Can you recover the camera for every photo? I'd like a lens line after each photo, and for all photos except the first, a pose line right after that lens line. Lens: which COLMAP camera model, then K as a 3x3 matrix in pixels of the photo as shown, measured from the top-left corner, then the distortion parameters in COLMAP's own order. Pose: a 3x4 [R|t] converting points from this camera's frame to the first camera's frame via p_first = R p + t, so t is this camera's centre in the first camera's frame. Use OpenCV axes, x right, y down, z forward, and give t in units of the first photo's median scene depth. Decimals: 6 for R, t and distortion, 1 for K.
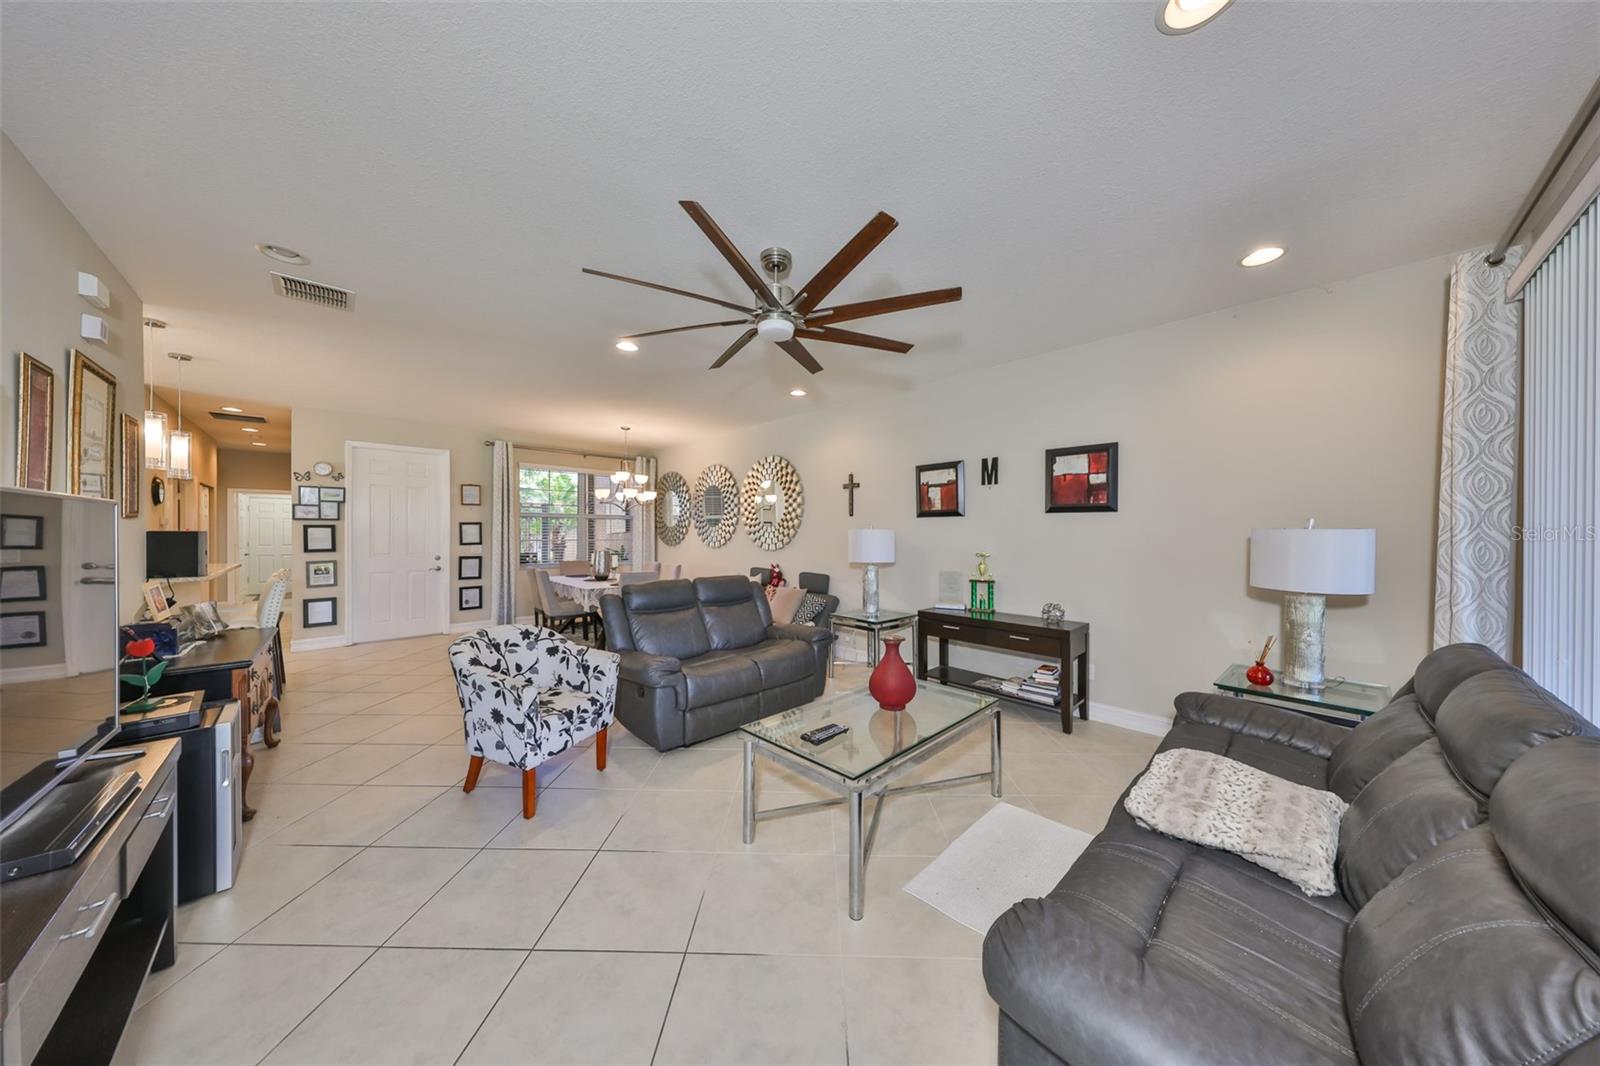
lens RADIAL K [[499.0, 0, 821.1], [0, 499.0, 533.5], [0, 0, 1]] dist [-0.000534, -0.000086]
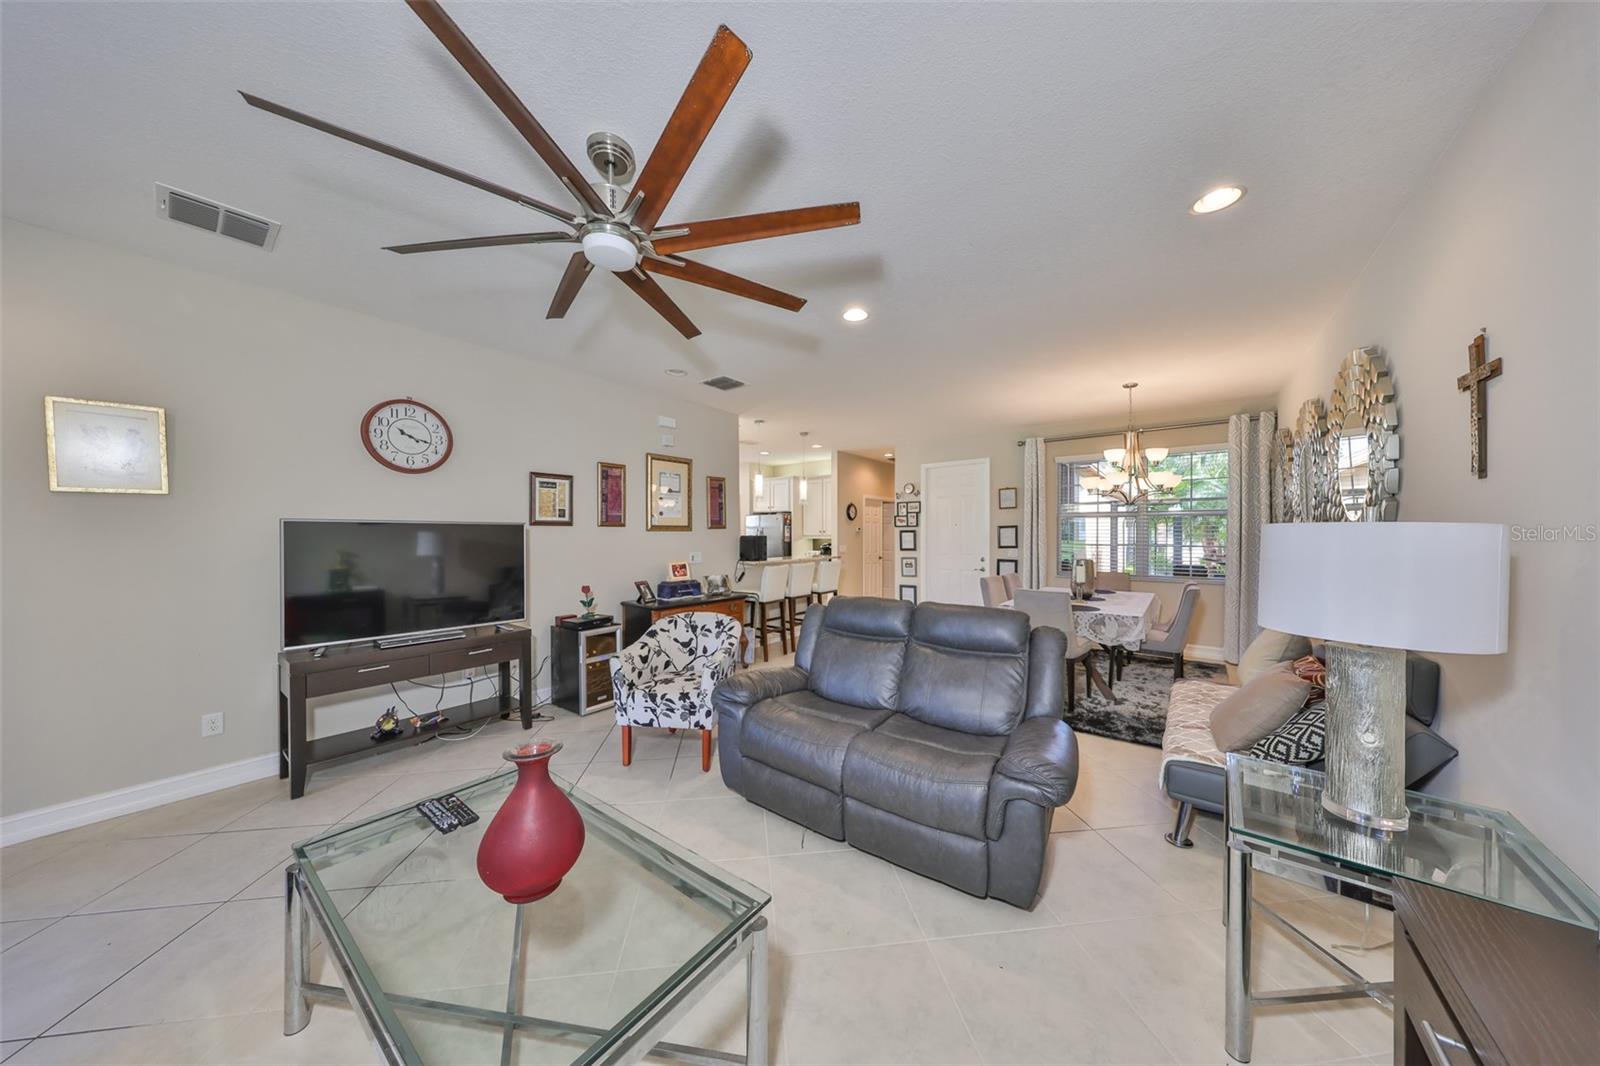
lens RADIAL K [[499.0, 0, 781.1], [0, 499.0, 535.7], [0, 0, 1]] dist [-0.000534, -0.000086]
pose [[0.104852, -0.002913, -0.994484, 0.287038], [-0.000291, 0.999996, -0.002960, 0.001018], [0.994488, 0.000599, 0.104851, 0.517871]]
